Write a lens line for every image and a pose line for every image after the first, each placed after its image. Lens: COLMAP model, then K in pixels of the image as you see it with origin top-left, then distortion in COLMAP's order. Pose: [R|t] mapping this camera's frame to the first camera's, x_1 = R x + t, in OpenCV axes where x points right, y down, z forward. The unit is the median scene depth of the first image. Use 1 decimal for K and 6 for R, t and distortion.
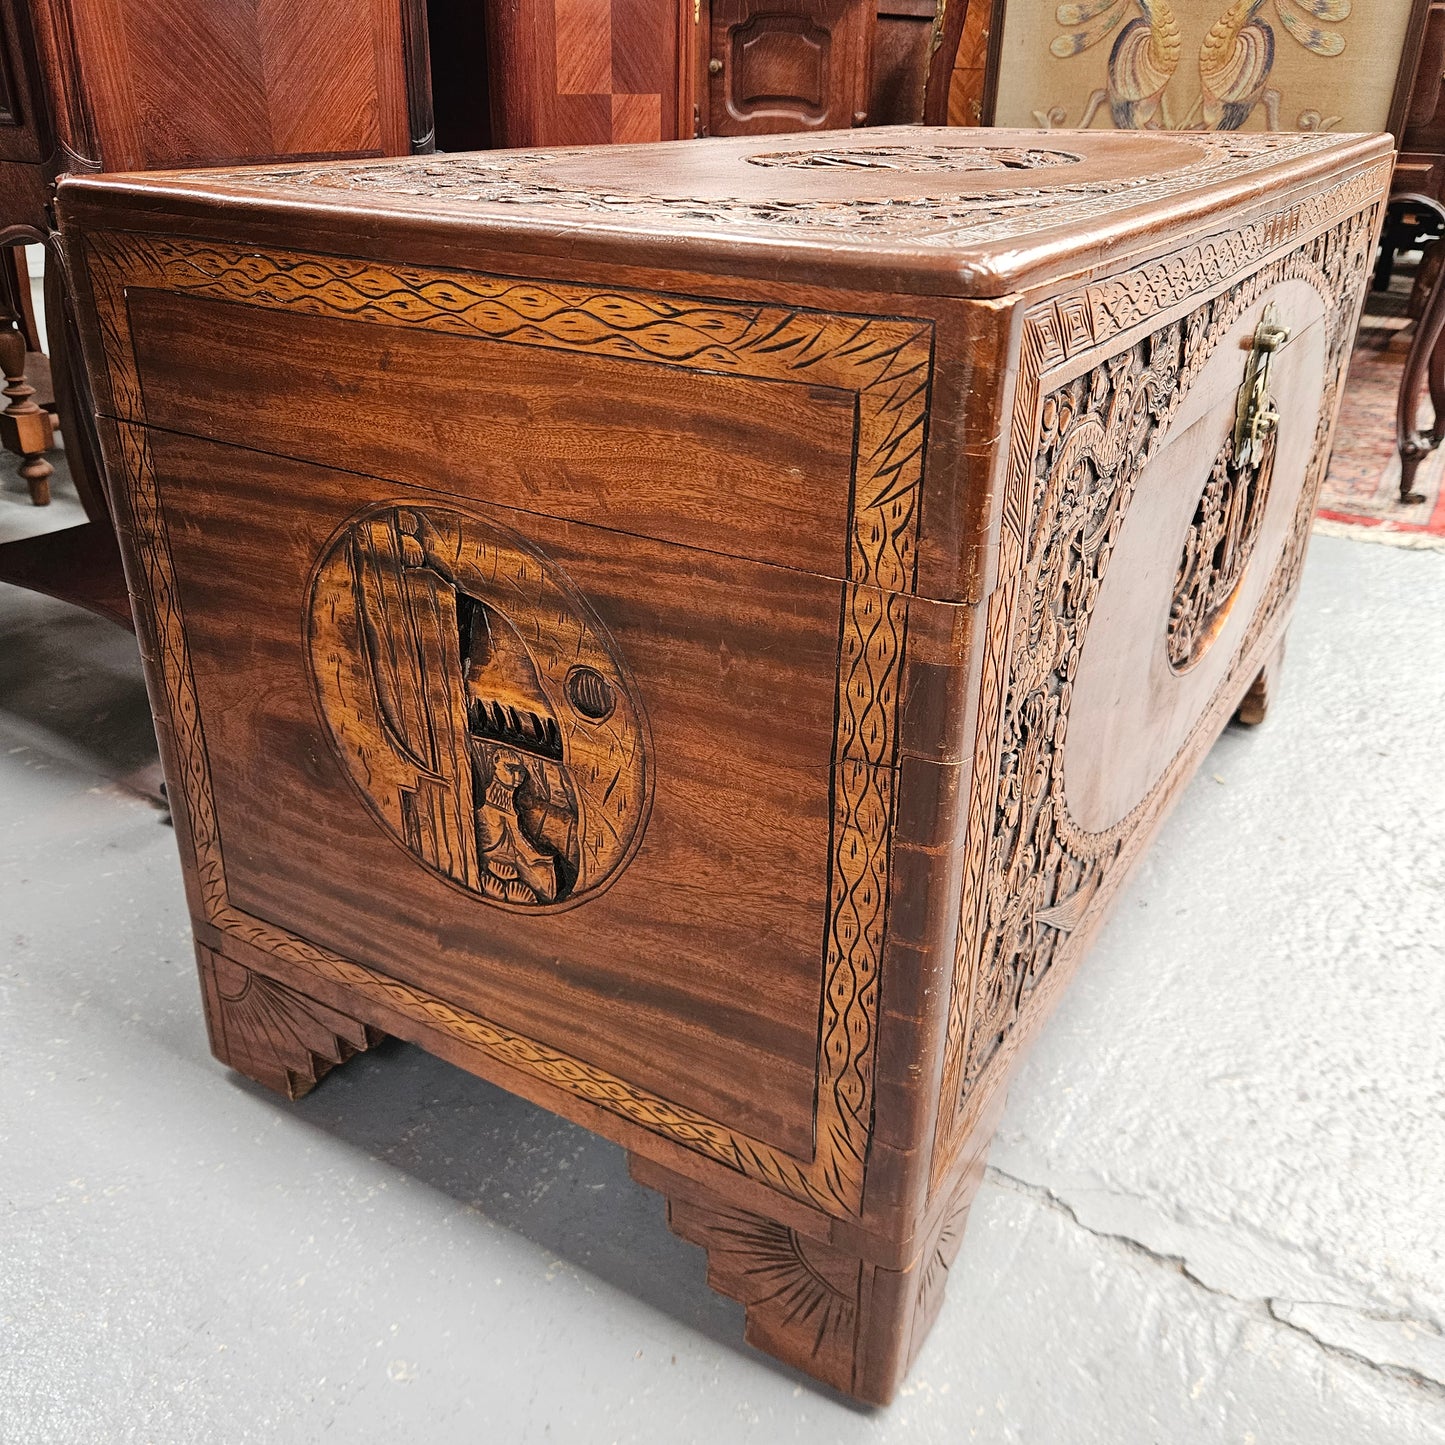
lens RADIAL K [[1304.2, 0, 723.8], [0, 1304.2, 714.0], [0, 0, 1]] dist [0.087892, -0.113936]
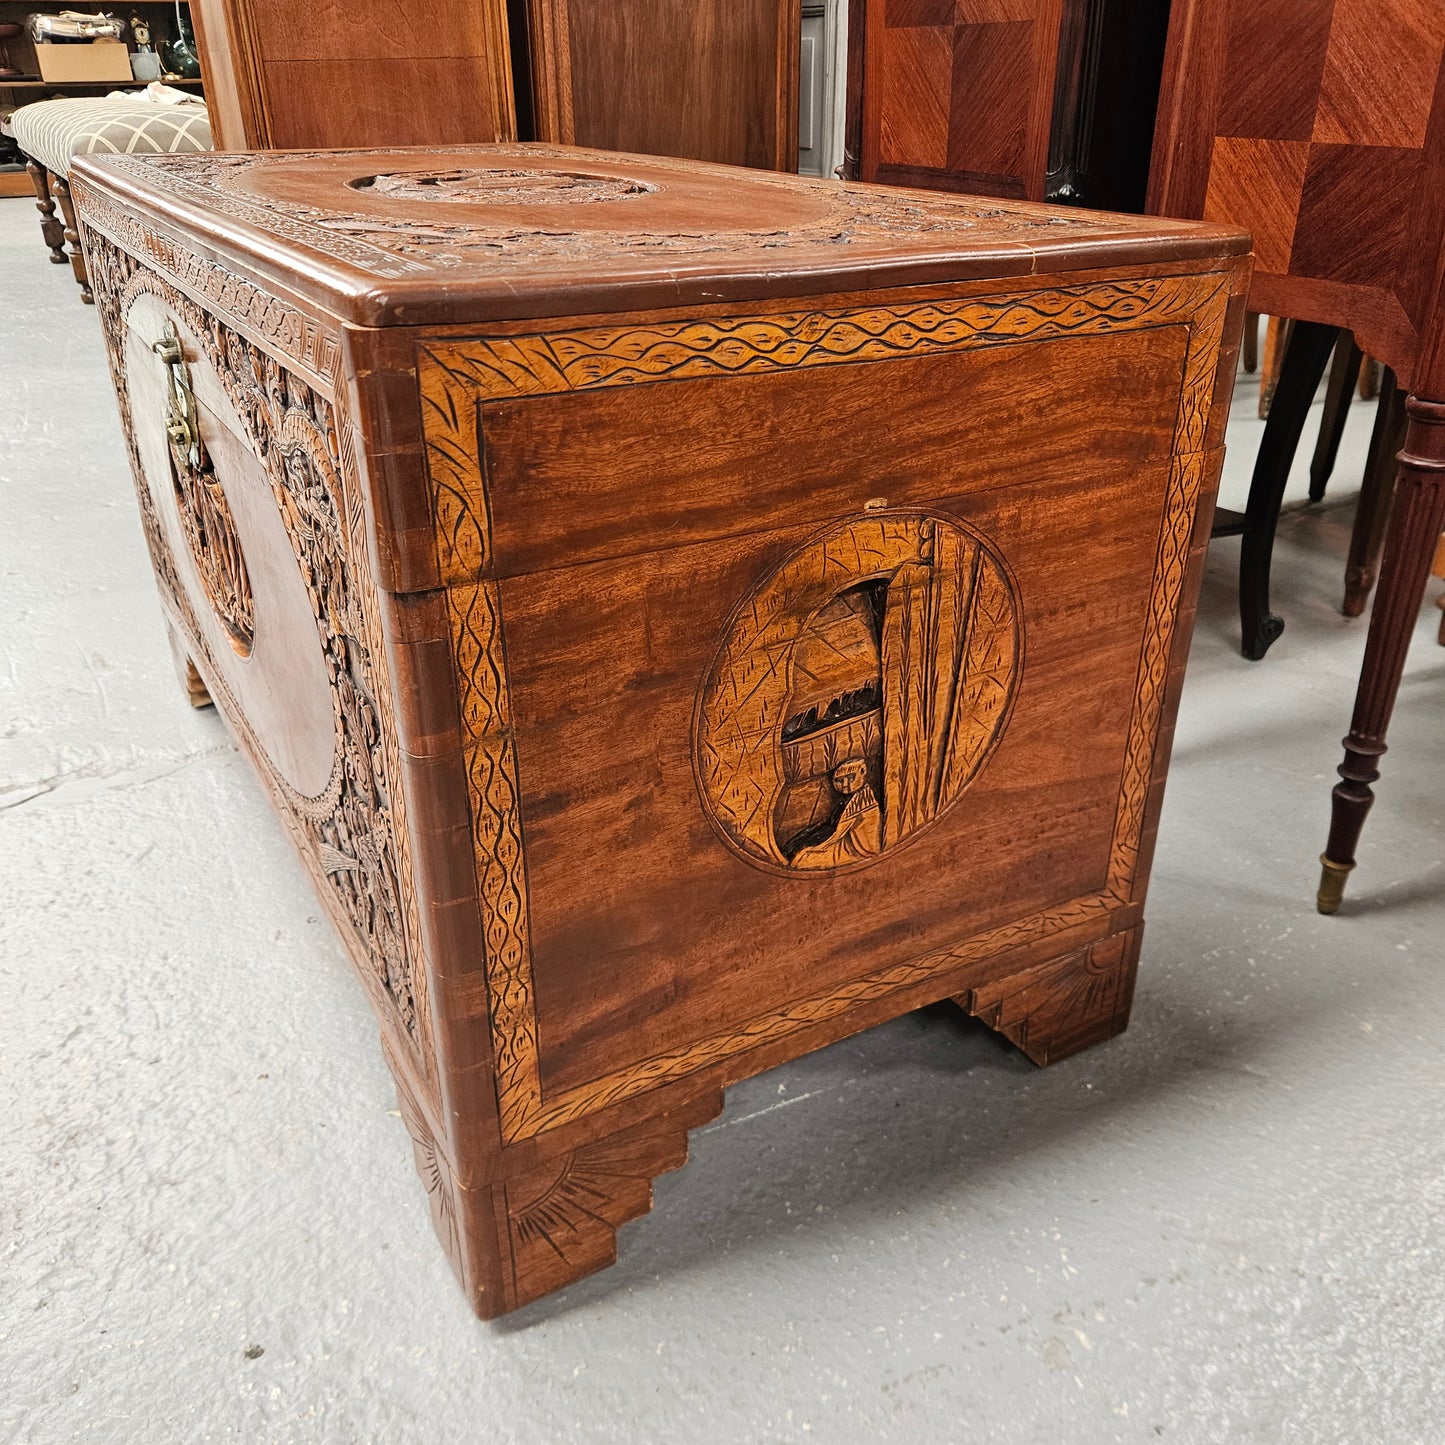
lens RADIAL K [[1304.2, 0, 723.8], [0, 1304.2, 714.0], [0, 0, 1]] dist [0.087892, -0.113936]
pose [[-0.484557, 0.378577, -0.788596, 1.044051], [-0.380006, 0.720895, 0.579573, -0.788144], [0.787908, 0.580508, -0.205453, 1.571008]]
